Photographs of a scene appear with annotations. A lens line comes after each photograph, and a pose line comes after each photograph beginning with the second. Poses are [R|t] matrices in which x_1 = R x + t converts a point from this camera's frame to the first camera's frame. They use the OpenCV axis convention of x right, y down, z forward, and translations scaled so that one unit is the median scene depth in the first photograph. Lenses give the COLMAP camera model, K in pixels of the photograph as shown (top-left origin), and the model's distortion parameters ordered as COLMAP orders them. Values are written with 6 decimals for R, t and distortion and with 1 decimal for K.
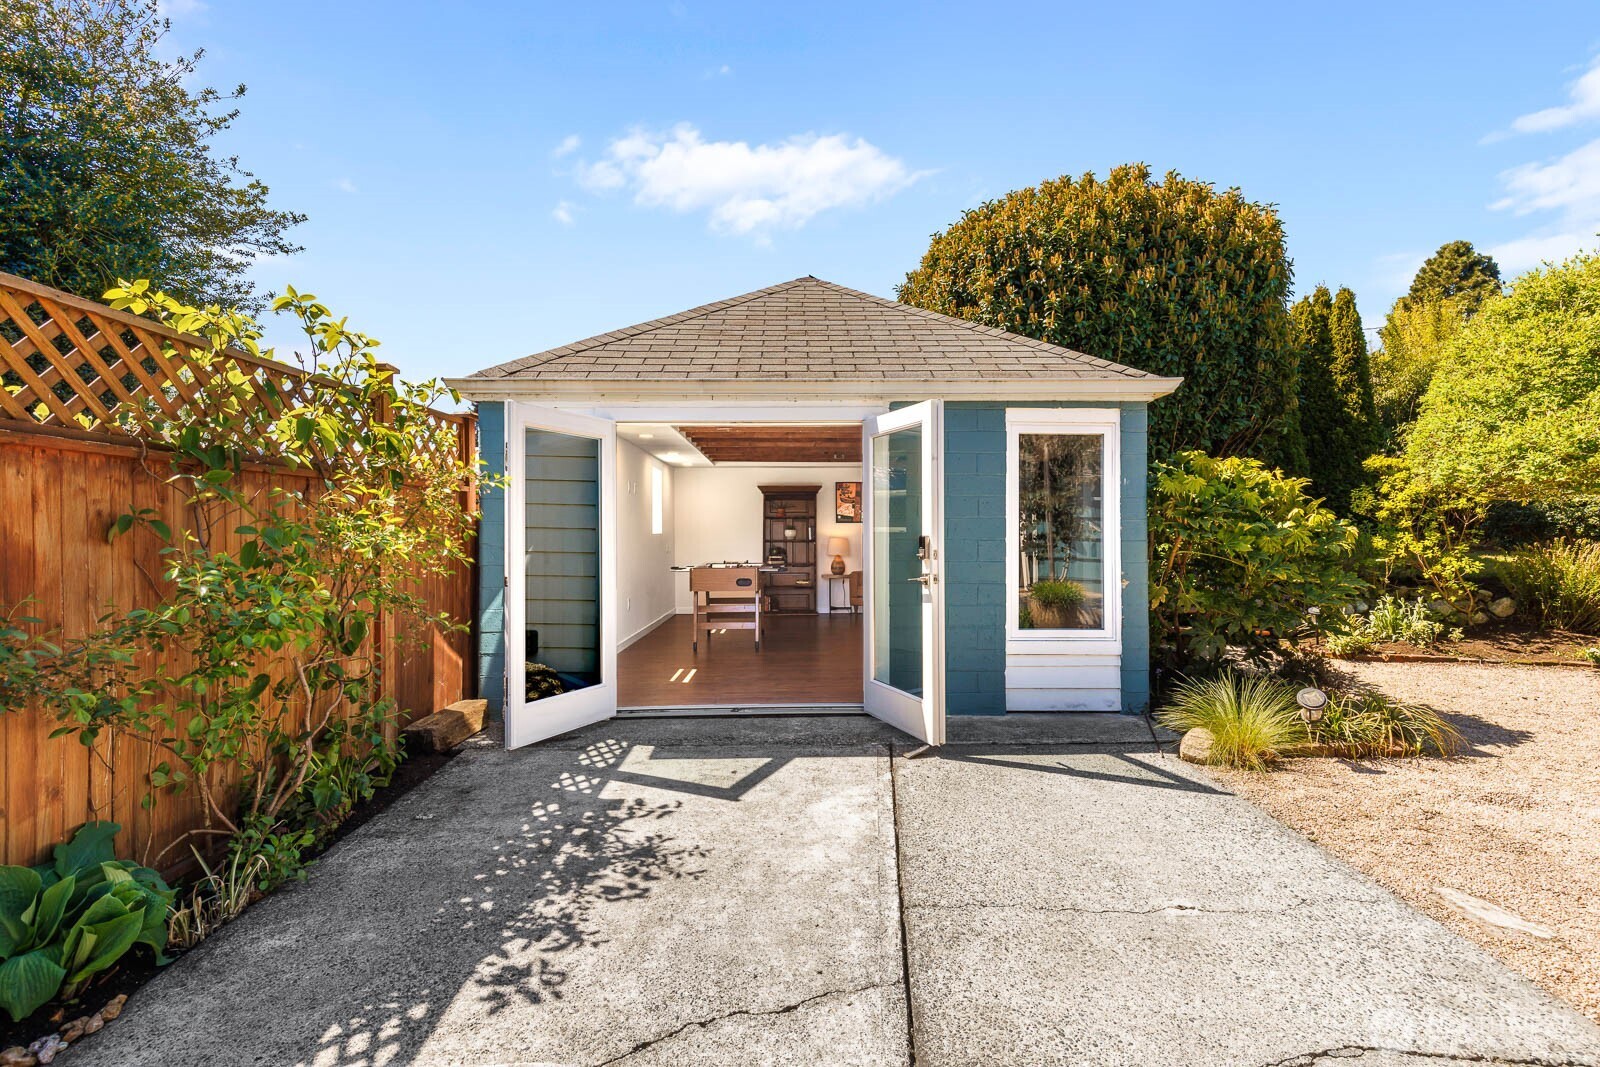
lens RADIAL K [[720.9, 0, 798.8], [0, 720.9, 529.4], [0, 0, 1]] dist [-0.001775, -0.000770]
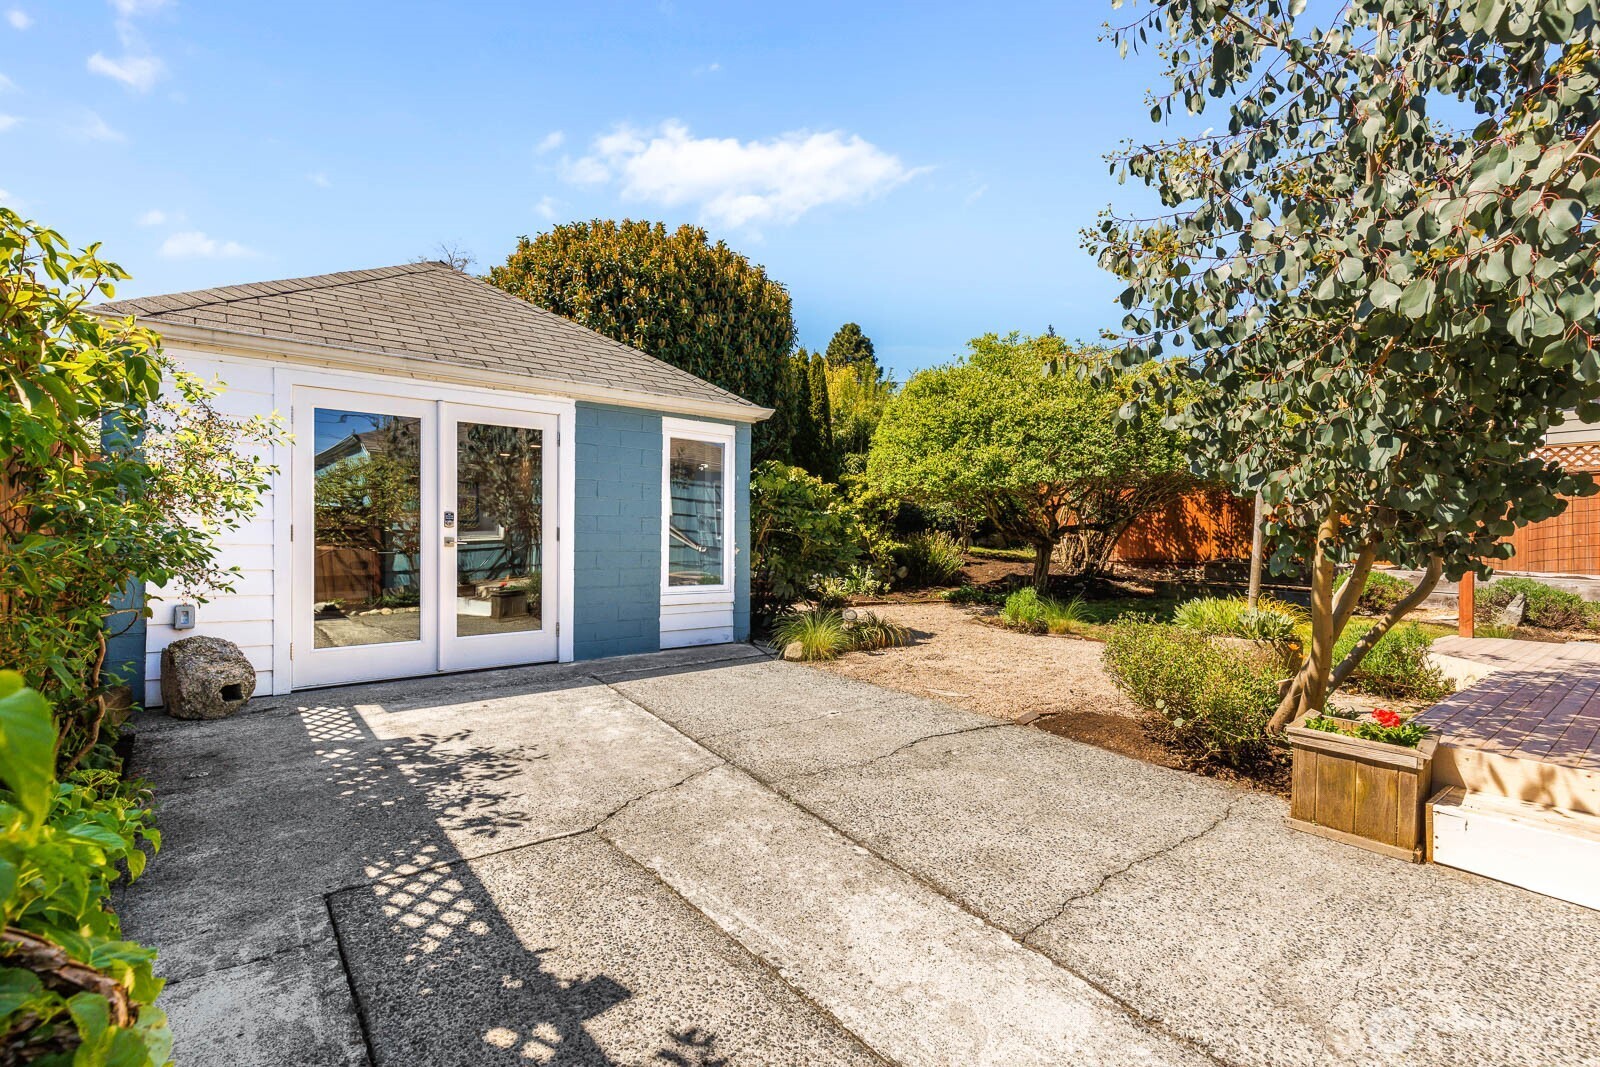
lens RADIAL K [[725.5, 0, 807.1], [0, 725.5, 539.8], [0, 0, 1]] dist [0.001186, 0.000114]
pose [[0.769836, 0.003593, 0.638231, -0.244431], [-0.010661, 0.999917, 0.007230, 0.029226], [-0.638152, -0.012370, 0.769811, -0.123363]]
